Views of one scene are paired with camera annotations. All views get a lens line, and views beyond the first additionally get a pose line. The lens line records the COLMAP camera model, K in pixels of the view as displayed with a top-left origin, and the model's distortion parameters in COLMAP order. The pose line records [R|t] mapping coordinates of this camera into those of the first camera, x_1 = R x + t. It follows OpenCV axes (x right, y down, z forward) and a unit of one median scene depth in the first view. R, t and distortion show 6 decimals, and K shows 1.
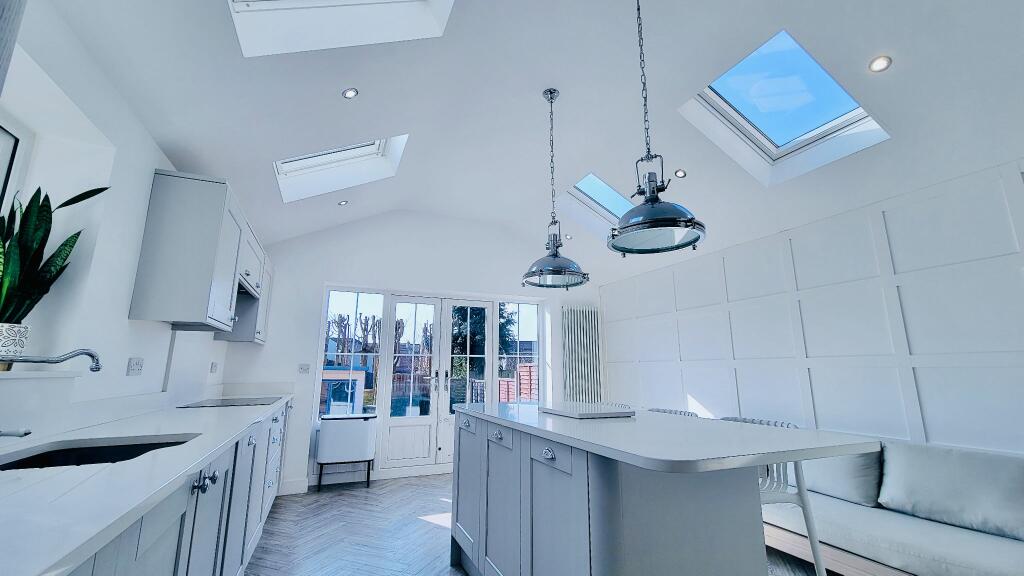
lens RADIAL K [[414.9, 0, 512.0], [0, 414.9, 288.0], [0, 0, 1]] dist [0.001614, 0.000224]
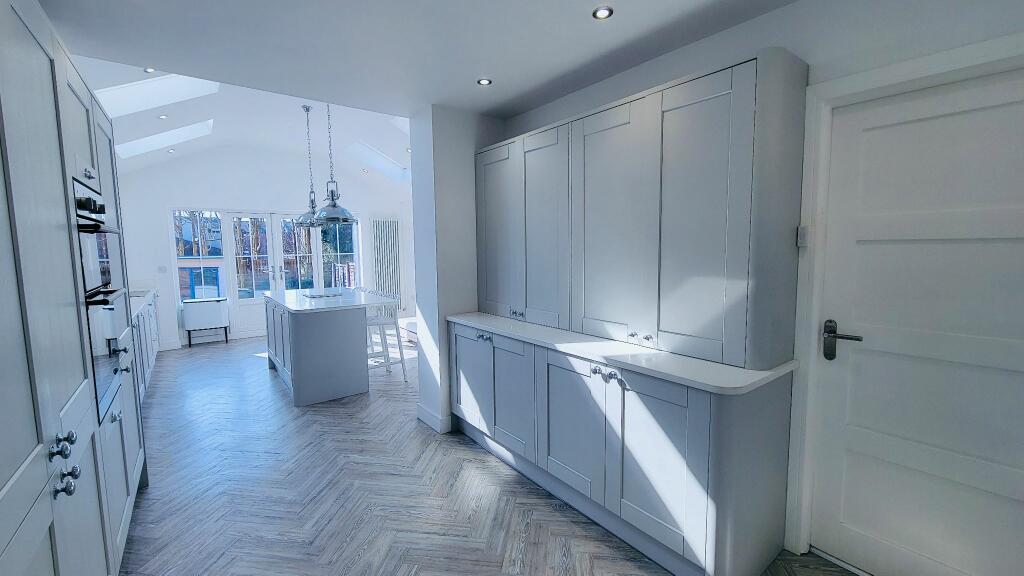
lens RADIAL K [[414.9, 0, 512.0], [0, 414.9, 288.0], [0, 0, 1]] dist [0.001614, 0.000224]
pose [[0.967784, -0.038840, 0.248769, 0.299442], [-0.034734, 0.957989, 0.284696, -0.191105], [-0.249375, -0.284164, 0.925777, -0.628344]]
